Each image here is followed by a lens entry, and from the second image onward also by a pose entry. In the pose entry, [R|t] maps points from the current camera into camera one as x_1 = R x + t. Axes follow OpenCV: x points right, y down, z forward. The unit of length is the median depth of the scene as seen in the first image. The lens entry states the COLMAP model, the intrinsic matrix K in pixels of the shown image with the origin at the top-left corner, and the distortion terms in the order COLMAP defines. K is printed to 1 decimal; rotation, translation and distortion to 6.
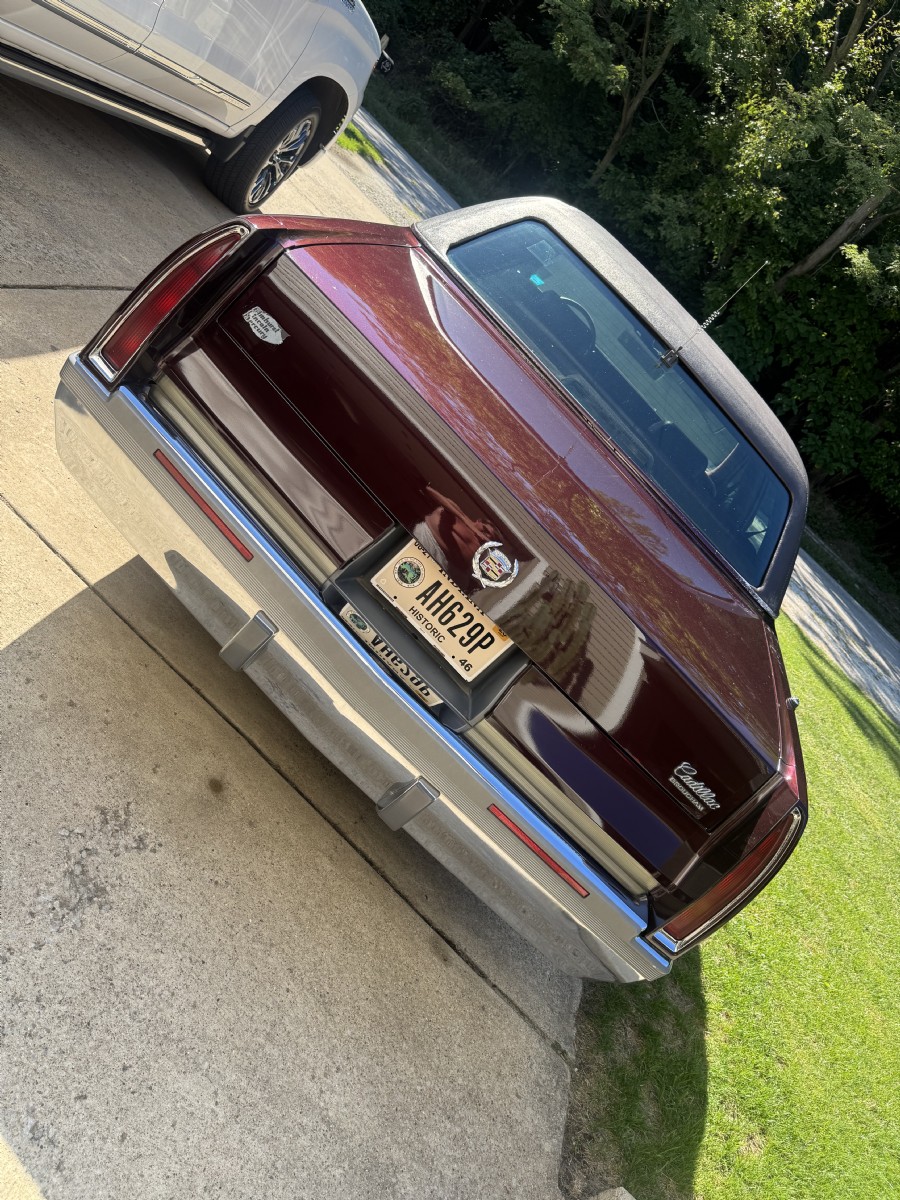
lens RADIAL K [[835.0, 0, 450.9], [0, 835.0, 602.7], [0, 0, 1]] dist [0.001530, -0.008602]
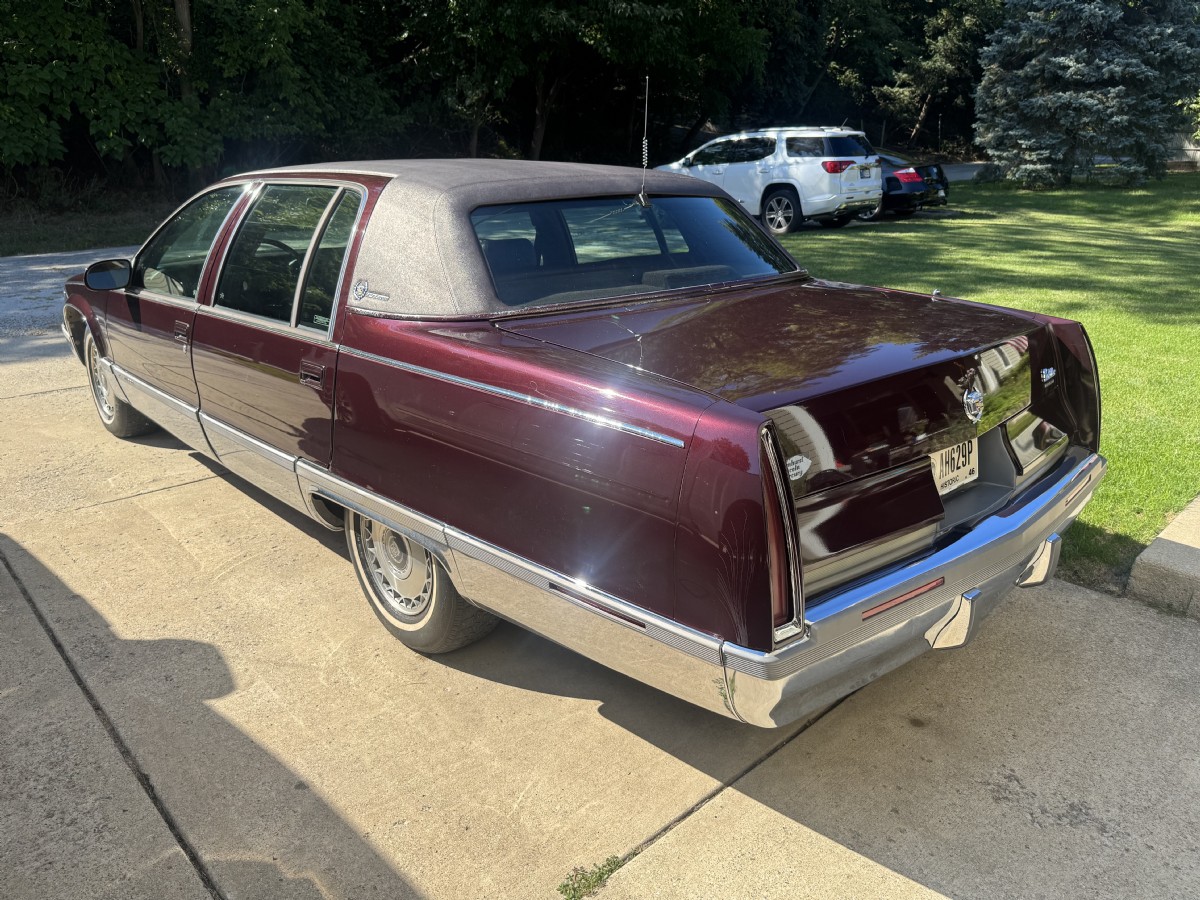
lens RADIAL K [[835.0, 0, 602.7], [0, 835.0, 447.3], [0, 0, 1]] dist [0.001530, -0.008602]
pose [[0.352329, -0.848305, 0.395277, -0.592770], [0.747616, 0.509186, 0.426381, -0.826811], [-0.562970, 0.145289, 0.813607, 0.259729]]
